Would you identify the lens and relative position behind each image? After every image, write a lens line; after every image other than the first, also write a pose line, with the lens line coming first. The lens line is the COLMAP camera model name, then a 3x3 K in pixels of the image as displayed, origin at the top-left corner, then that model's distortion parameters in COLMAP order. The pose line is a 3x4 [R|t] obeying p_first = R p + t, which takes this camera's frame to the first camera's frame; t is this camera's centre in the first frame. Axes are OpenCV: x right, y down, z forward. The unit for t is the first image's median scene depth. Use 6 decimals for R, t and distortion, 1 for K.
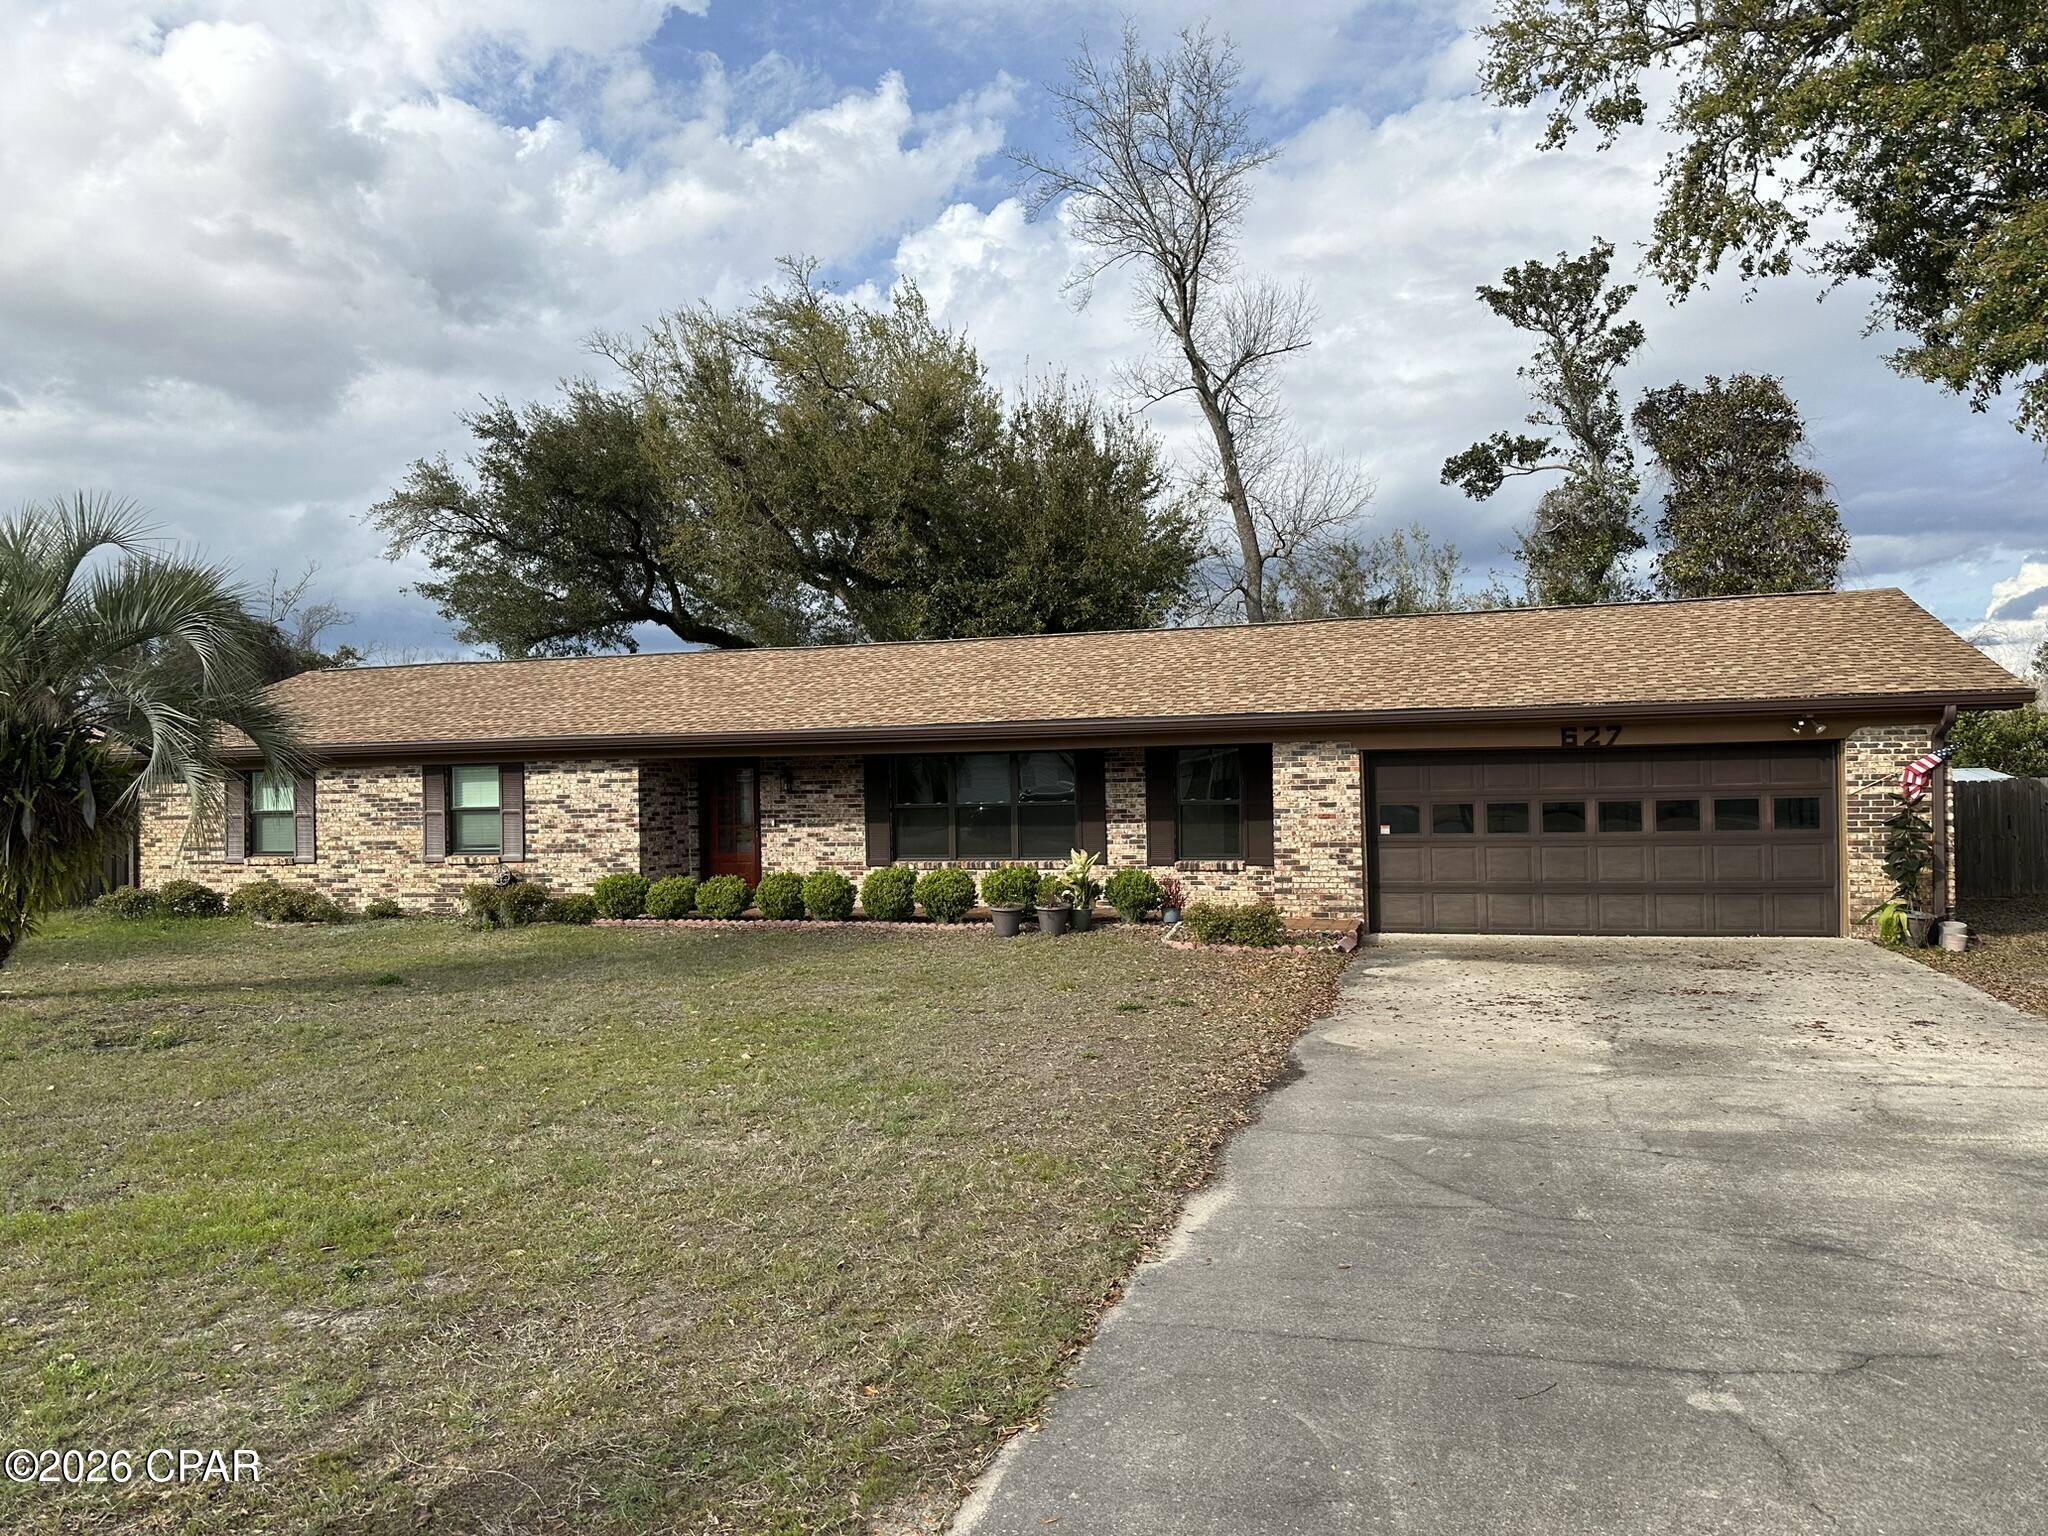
lens RADIAL K [[1423.2, 0, 1021.9], [0, 1423.2, 768.8], [0, 0, 1]] dist [0.024340, -0.017168]
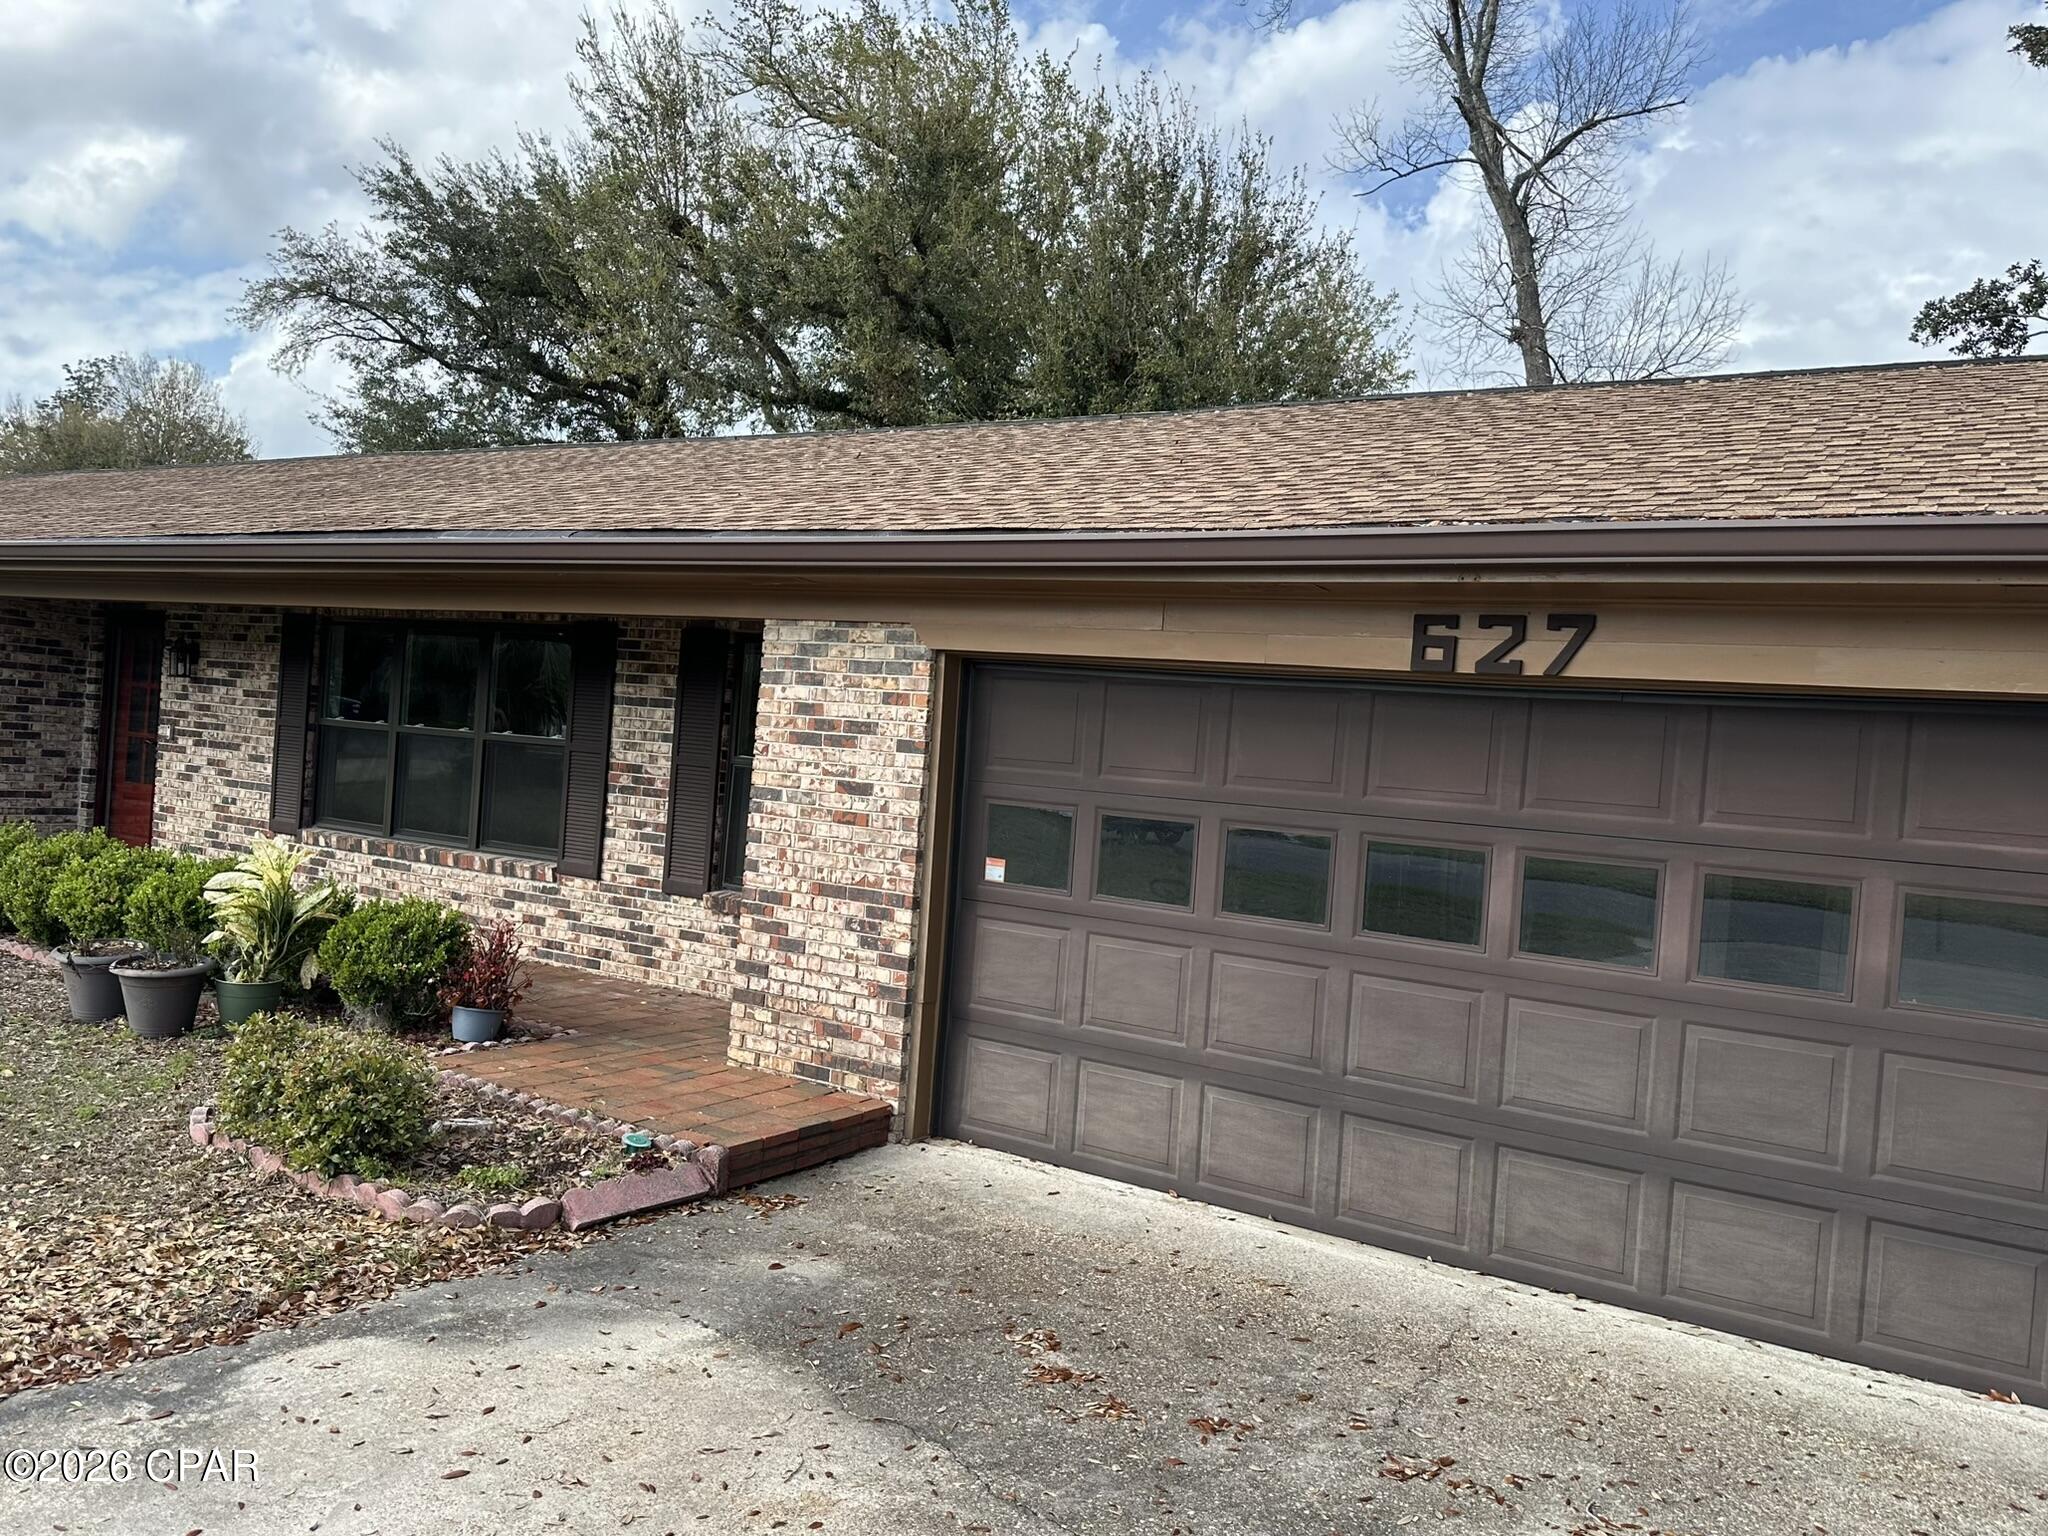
lens RADIAL K [[1613.6, 0, 1024.9], [0, 1613.6, 765.0], [0, 0, 1]] dist [-0.010925, -0.024454]
pose [[0.954590, 0.095664, -0.282146, 0.376529], [-0.091857, 0.995414, 0.026722, 0.003370], [0.283408, 0.000409, 0.958999, 0.595244]]
